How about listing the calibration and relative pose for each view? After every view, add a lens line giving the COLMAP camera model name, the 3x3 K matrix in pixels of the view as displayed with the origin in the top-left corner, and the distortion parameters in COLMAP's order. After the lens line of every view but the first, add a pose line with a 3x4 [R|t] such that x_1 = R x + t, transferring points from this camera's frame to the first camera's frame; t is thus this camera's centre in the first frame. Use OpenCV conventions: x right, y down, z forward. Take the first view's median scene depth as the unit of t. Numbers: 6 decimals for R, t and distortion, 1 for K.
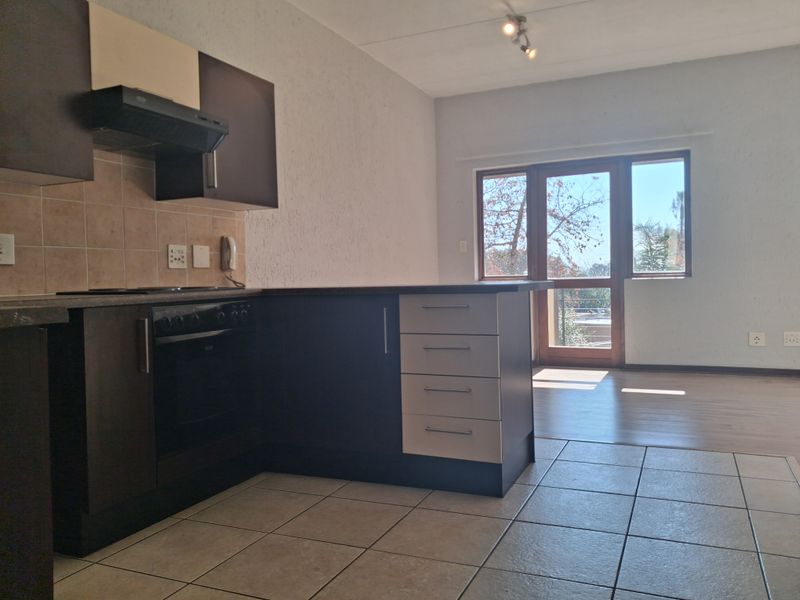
lens RADIAL K [[625.5, 0, 413.1], [0, 625.5, 293.3], [0, 0, 1]] dist [0.072656, -0.105272]
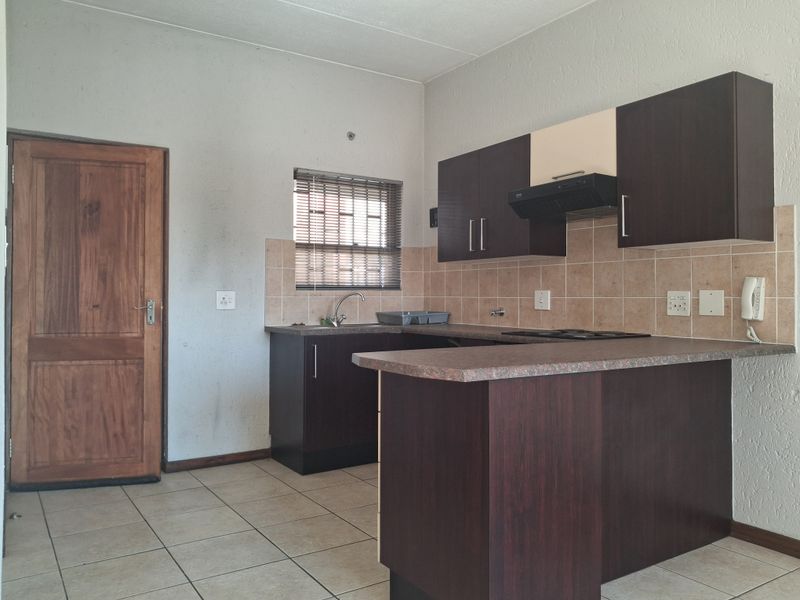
lens RADIAL K [[625.9, 0, 411.8], [0, 625.9, 288.2], [0, 0, 1]] dist [0.059819, -0.102836]
pose [[-0.533486, 0.012703, -0.845714, 0.696761], [-0.009065, 0.999744, 0.020735, -0.102996], [0.845761, 0.018728, -0.533234, 1.233989]]
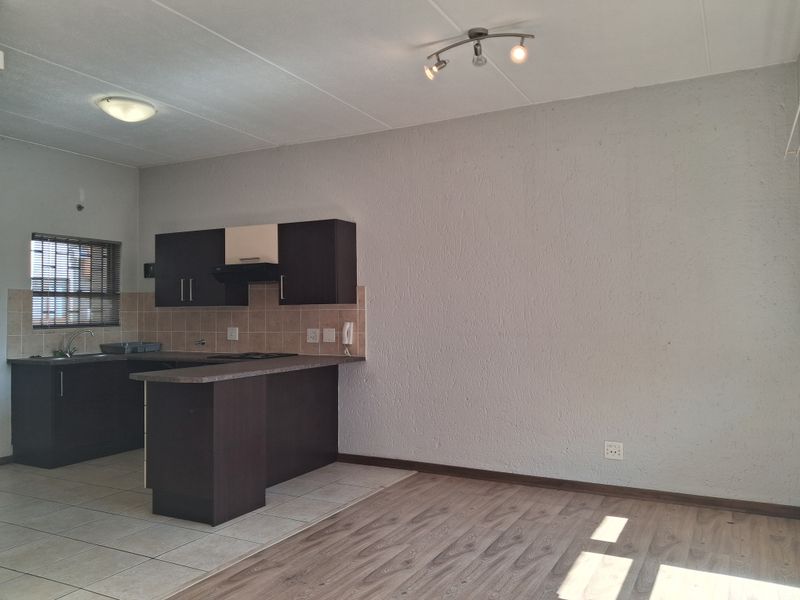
lens RADIAL K [[625.9, 0, 411.8], [0, 625.9, 288.2], [0, 0, 1]] dist [0.059819, -0.102836]
pose [[-0.063520, -0.013033, -0.997895, 1.374663], [-0.015074, 0.999813, -0.012099, -0.179549], [0.997867, 0.014273, -0.063705, 1.449709]]
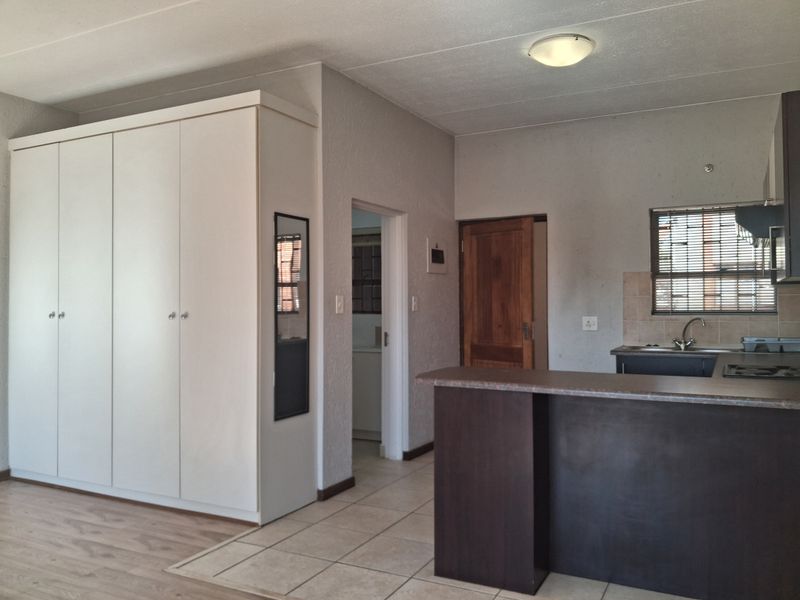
lens RADIAL K [[636.4, 0, 417.3], [0, 636.4, 289.9], [0, 0, 1]] dist [0.040665, -0.067130]
pose [[-0.998454, 0.030112, 0.046717, 0.161304], [0.030295, 0.999536, 0.003204, -0.156619], [-0.046599, 0.004614, -0.998903, 1.942441]]
